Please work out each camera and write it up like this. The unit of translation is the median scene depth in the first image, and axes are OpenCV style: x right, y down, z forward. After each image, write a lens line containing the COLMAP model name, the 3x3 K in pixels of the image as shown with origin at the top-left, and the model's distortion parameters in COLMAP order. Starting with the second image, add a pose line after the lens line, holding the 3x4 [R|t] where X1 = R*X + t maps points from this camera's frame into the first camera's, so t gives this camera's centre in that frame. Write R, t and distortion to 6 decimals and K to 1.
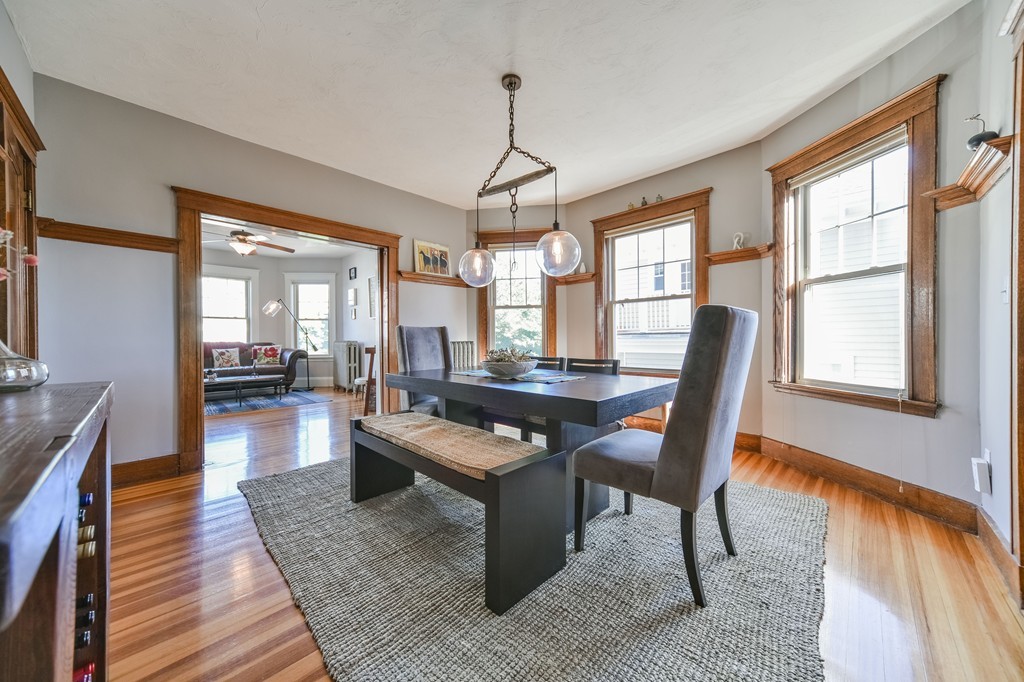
lens RADIAL K [[358.6, 0, 514.5], [0, 358.6, 342.9], [0, 0, 1]] dist [-0.000638, 0.000006]
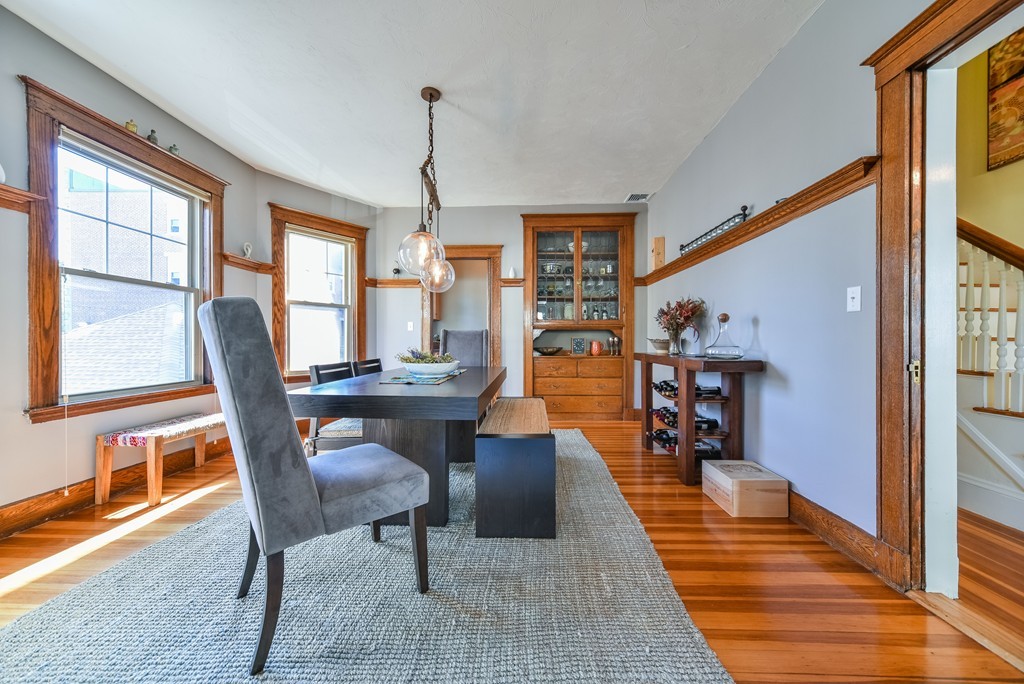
lens RADIAL K [[358.6, 0, 512.5], [0, 358.6, 341.3], [0, 0, 1]] dist [-0.000638, 0.000006]
pose [[-0.679801, 0.002696, 0.733391, -0.692515], [0.008096, 0.999960, 0.003829, -0.013508], [-0.733352, 0.008540, -0.679796, 1.152185]]
